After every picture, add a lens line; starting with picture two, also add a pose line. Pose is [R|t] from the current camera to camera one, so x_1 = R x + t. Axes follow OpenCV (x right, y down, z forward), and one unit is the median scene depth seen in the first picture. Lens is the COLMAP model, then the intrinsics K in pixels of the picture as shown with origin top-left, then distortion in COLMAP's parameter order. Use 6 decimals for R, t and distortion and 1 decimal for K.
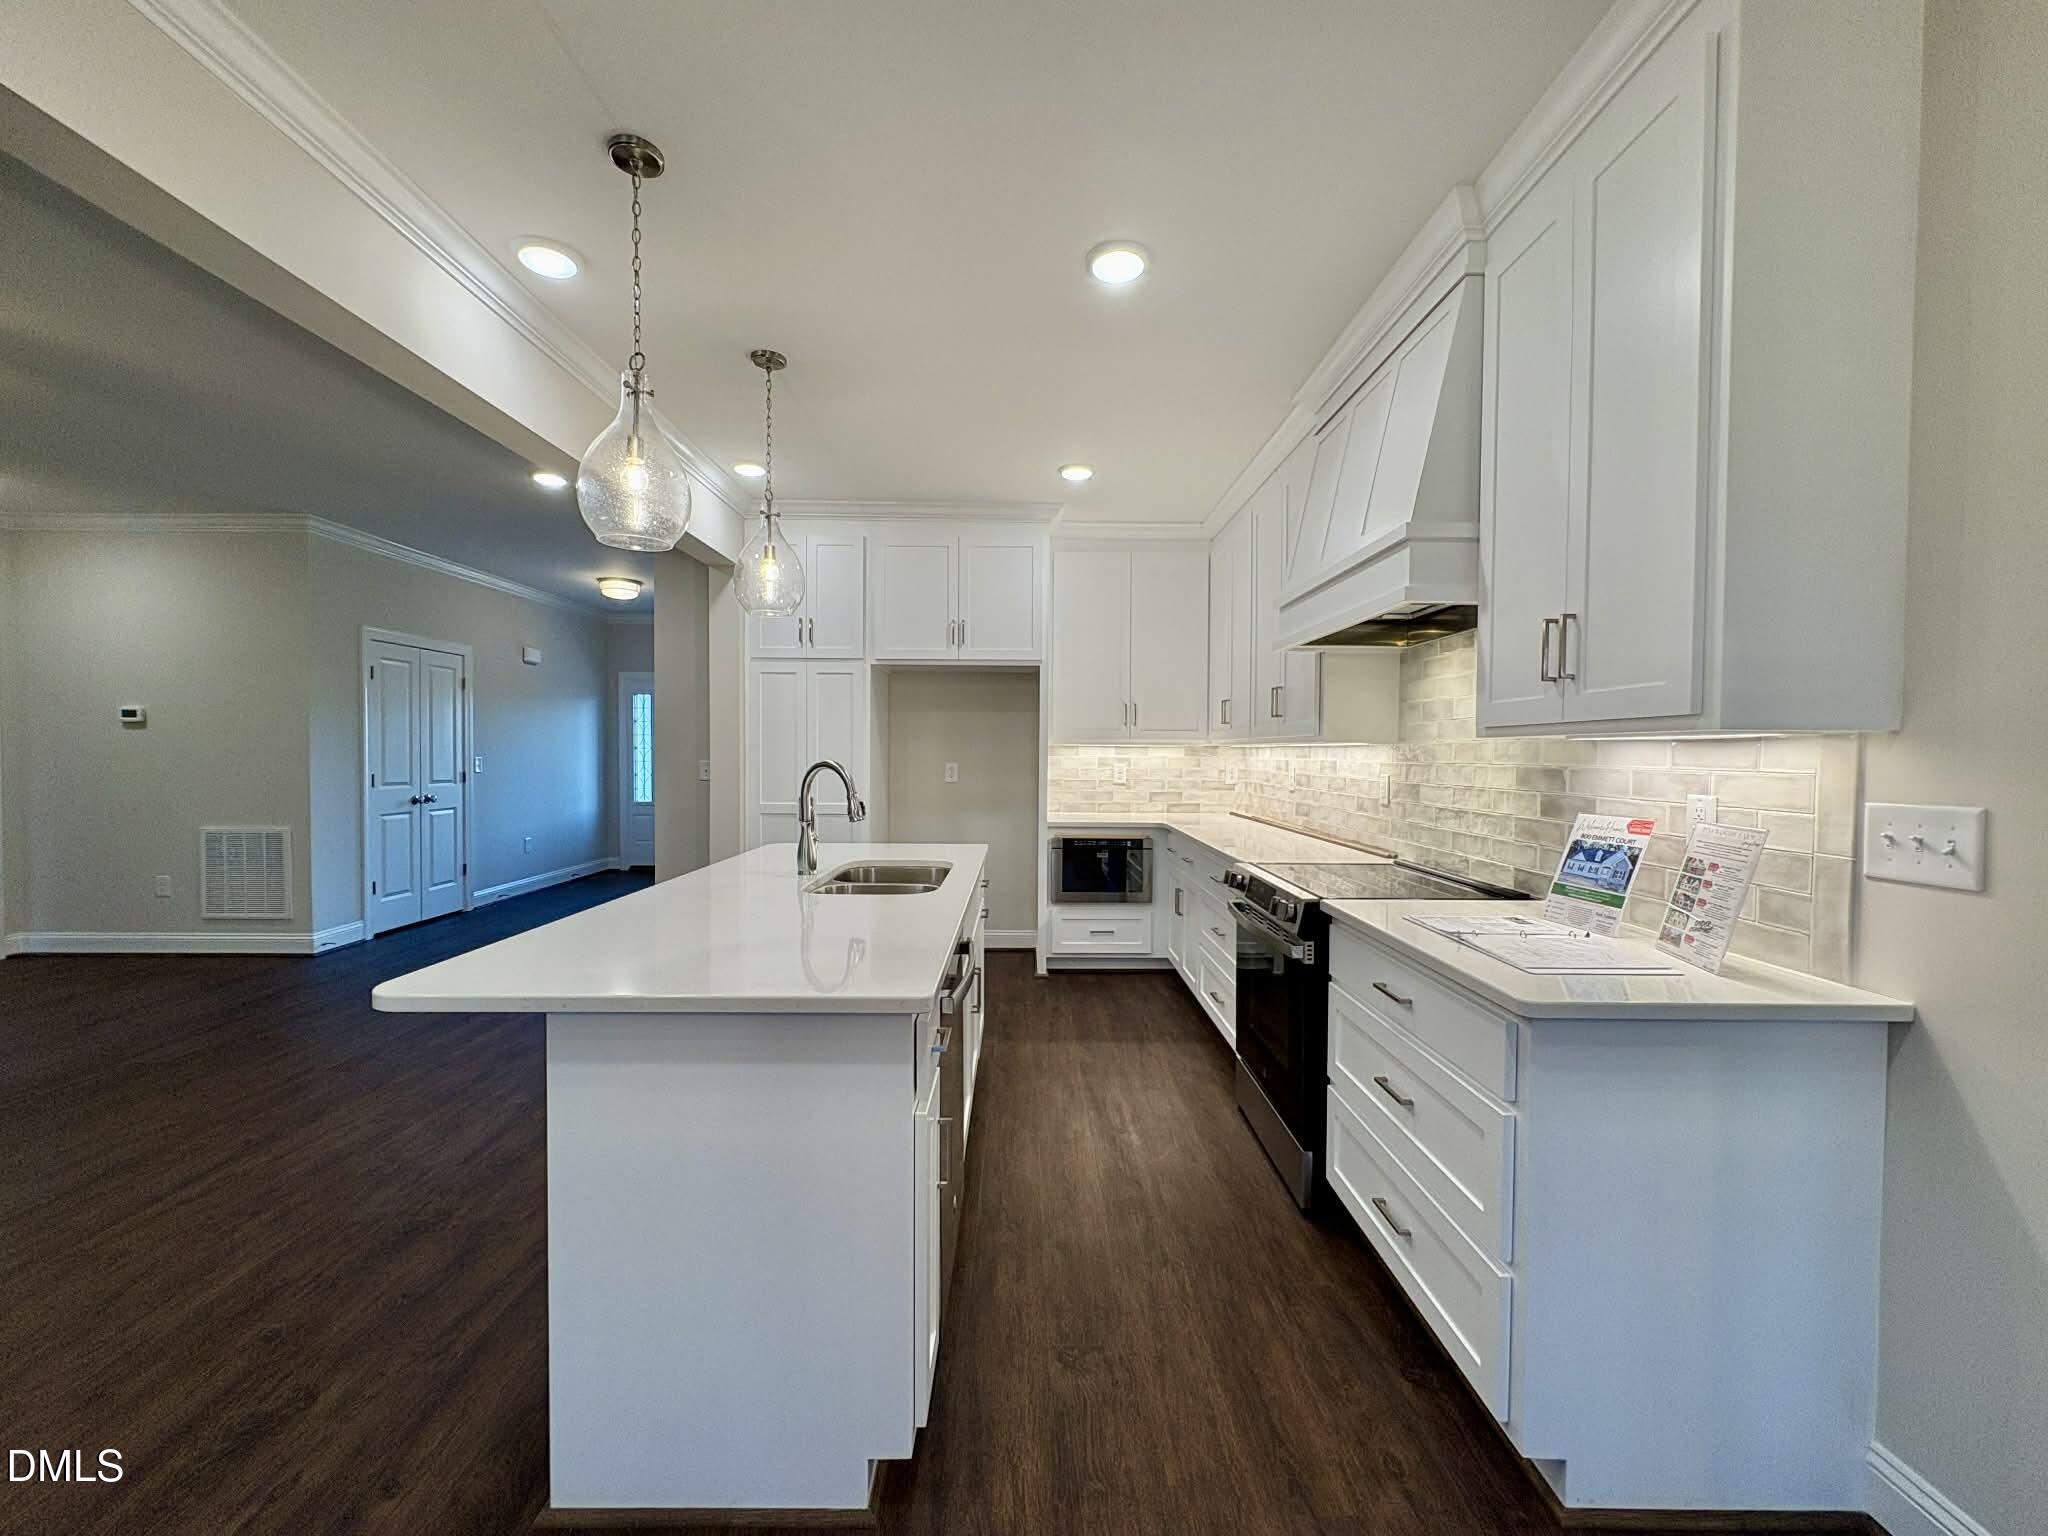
lens RADIAL K [[812.7, 0, 1026.4], [0, 812.7, 772.0], [0, 0, 1]] dist [0.000339, -0.000017]
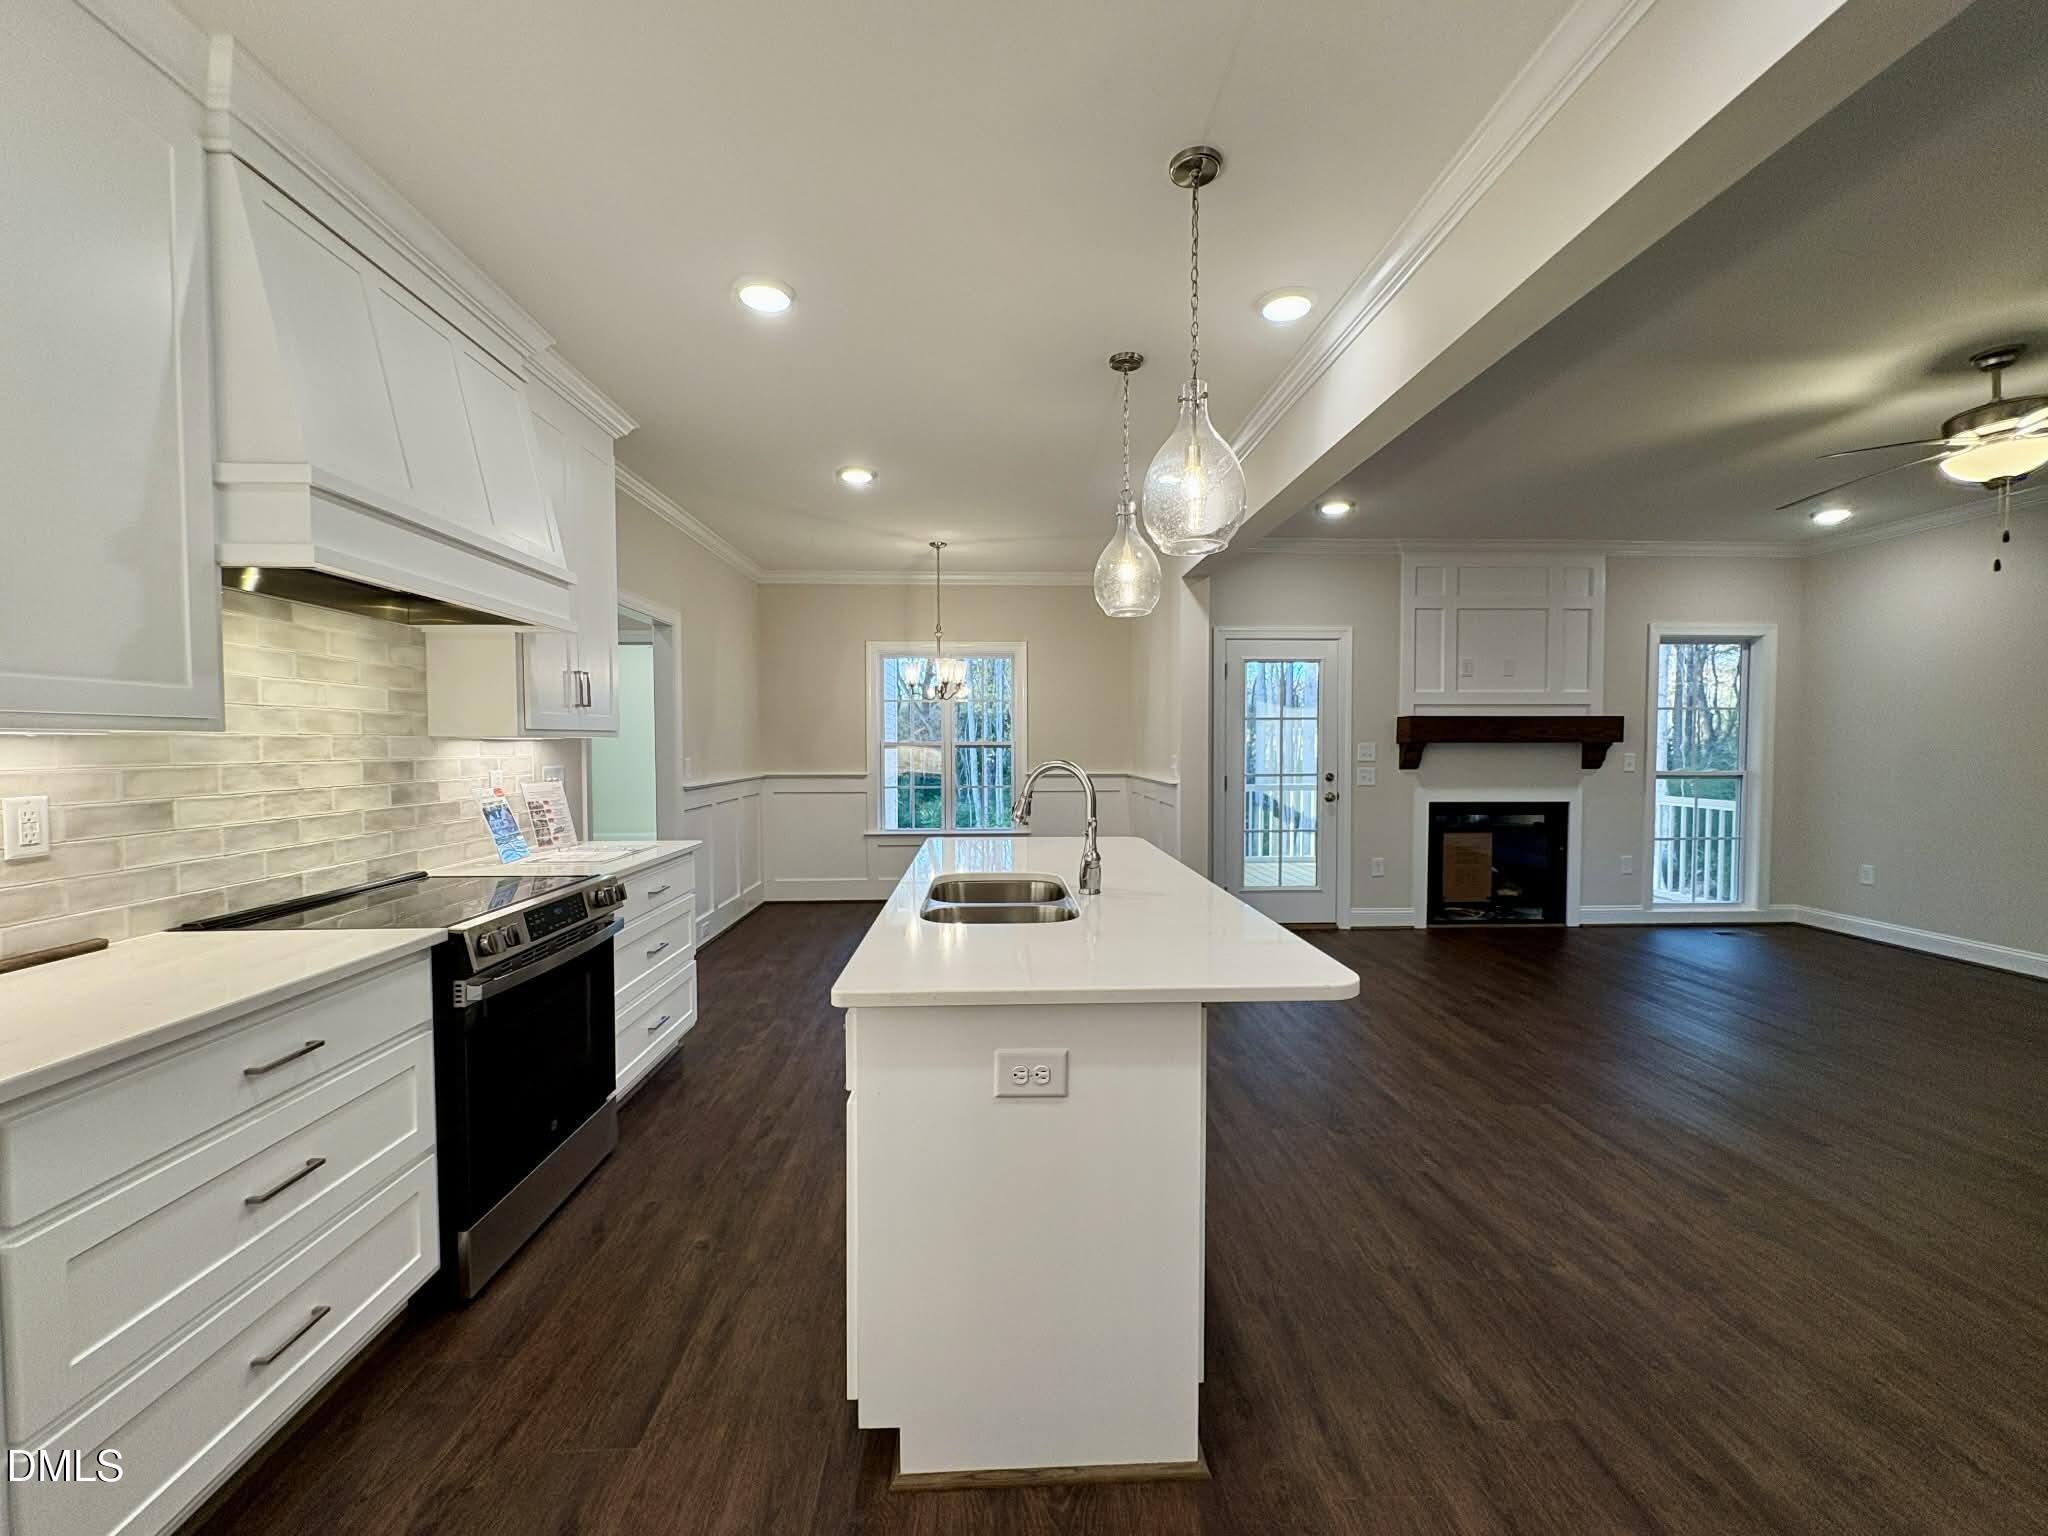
lens RADIAL K [[812.7, 0, 1026.3], [0, 812.7, 770.1], [0, 0, 1]] dist [0.000339, -0.000017]
pose [[-0.999202, -0.003659, -0.039780, -0.192586], [-0.005995, 0.998254, 0.058764, -0.063356], [0.039495, 0.058956, -0.997479, 2.132843]]
